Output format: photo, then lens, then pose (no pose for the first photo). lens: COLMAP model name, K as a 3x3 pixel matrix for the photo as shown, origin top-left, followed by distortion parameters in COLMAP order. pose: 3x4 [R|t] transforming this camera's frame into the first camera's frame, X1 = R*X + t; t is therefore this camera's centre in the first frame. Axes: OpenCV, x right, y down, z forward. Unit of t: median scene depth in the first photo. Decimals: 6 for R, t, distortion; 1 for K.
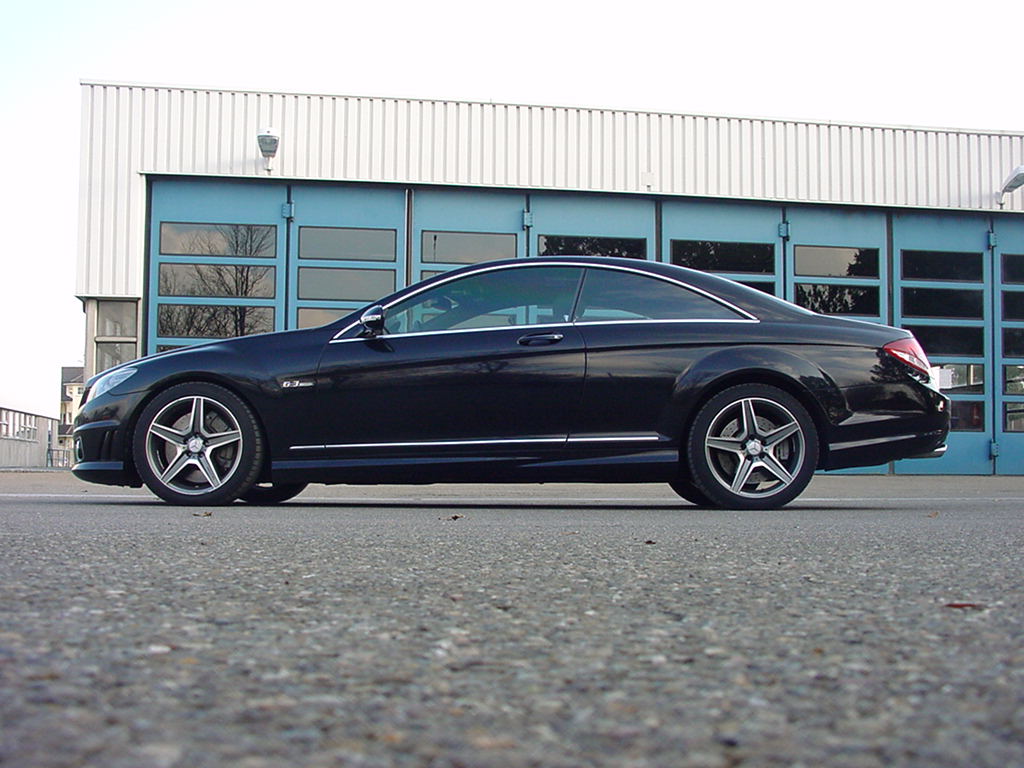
lens RADIAL K [[1330.5, 0, 509.0], [0, 1330.5, 412.4], [0, 0, 1]] dist [-0.192766, 0.498695]
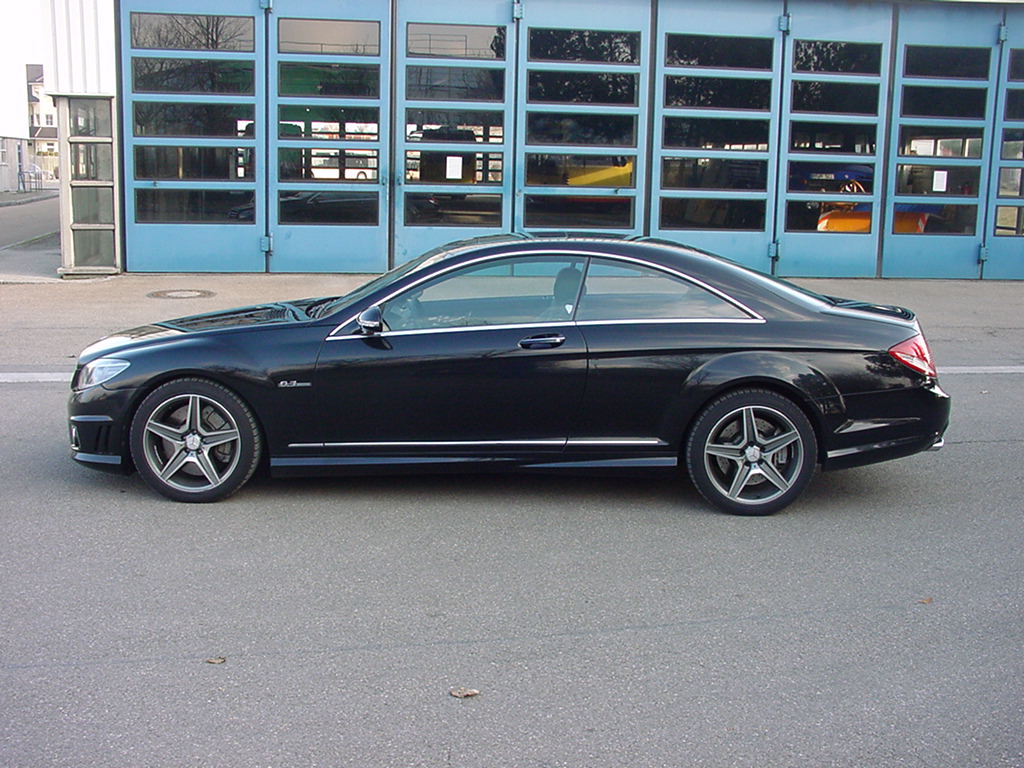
lens RADIAL K [[1330.5, 0, 509.0], [0, 1330.5, 412.4], [0, 0, 1]] dist [-0.192766, 0.498695]
pose [[0.999791, 0.010006, 0.017849, -0.017358], [-0.013792, 0.973894, 0.226584, -0.223906], [-0.015116, -0.226783, 0.973828, 0.032529]]
